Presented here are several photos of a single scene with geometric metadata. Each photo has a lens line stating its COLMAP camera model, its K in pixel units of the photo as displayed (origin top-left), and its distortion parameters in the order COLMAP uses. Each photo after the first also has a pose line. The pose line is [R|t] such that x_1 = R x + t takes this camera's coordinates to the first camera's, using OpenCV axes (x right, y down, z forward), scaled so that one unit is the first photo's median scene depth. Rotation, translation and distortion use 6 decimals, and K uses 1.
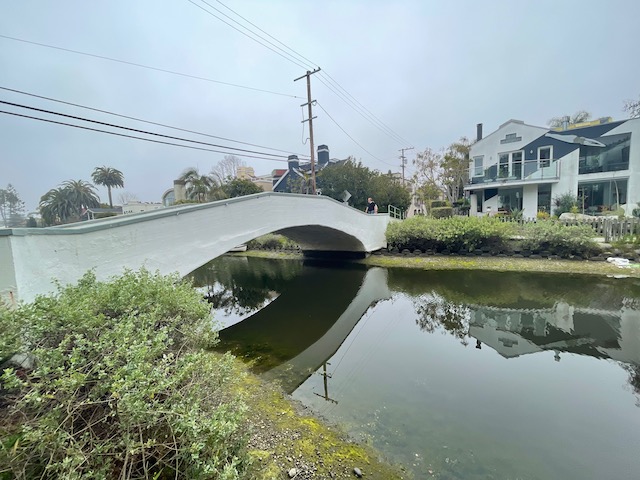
lens RADIAL K [[263.4, 0, 320.0], [0, 263.4, 240.0], [0, 0, 1]] dist [-0.001037, -0.000110]
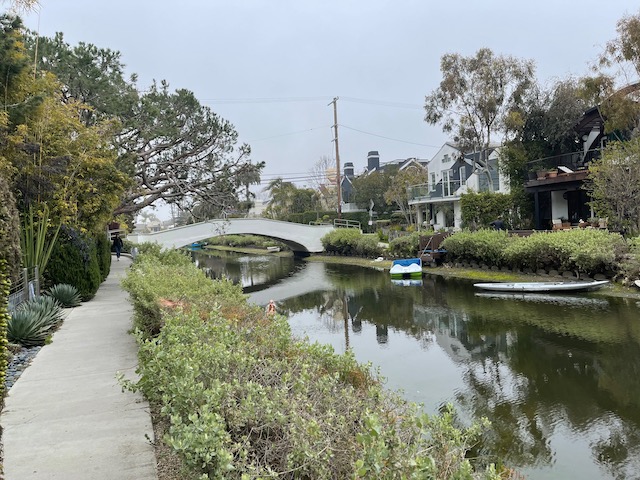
lens RADIAL K [[482.4, 0, 320.0], [0, 482.4, 240.0], [0, 0, 1]] dist [-0.000168, 0.000048]
pose [[0.827266, 0.031529, -0.560926, 1.395422], [-0.047097, 0.998802, -0.013318, 0.008926], [0.559833, 0.037435, 0.827759, -0.952806]]
